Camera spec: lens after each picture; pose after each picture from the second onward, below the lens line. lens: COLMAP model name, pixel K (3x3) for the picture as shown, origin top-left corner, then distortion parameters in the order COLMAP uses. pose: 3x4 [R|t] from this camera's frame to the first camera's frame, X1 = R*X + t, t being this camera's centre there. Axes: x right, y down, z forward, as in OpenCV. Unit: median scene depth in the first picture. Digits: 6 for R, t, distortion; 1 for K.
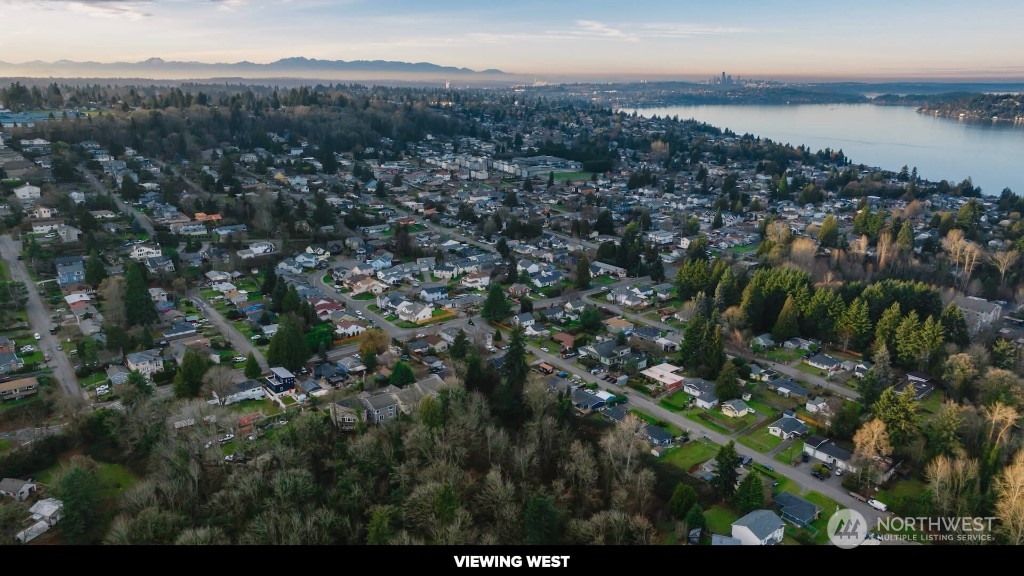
lens RADIAL K [[726.3, 0, 516.1], [0, 726.3, 290.5], [0, 0, 1]] dist [-0.036256, 0.044017]
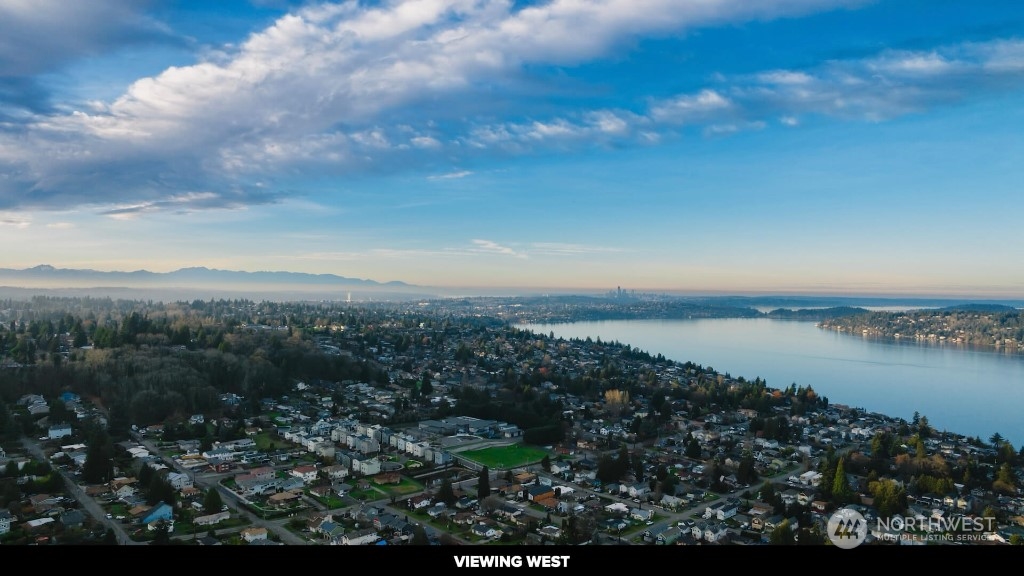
lens RADIAL K [[716.2, 0, 508.1], [0, 716.2, 285.3], [0, 0, 1]] dist [-0.034831, 0.029330]
pose [[0.992317, 0.009828, 0.123330, -0.005382], [0.025976, 0.958070, -0.285353, -0.097821], [-0.120964, 0.286365, 0.950454, 0.269996]]
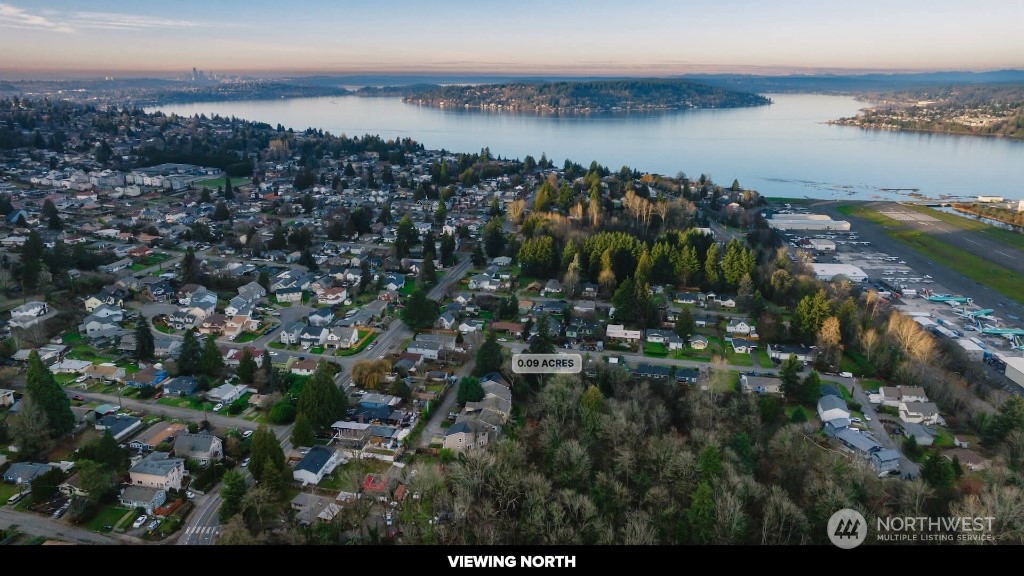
lens RADIAL K [[726.3, 0, 514.3], [0, 726.3, 291.9], [0, 0, 1]] dist [-0.036256, 0.044017]
pose [[0.770663, -0.186385, 0.609376, -0.178211], [0.181254, 0.980885, 0.070788, -0.017371], [-0.610922, 0.055899, 0.789715, 0.056559]]
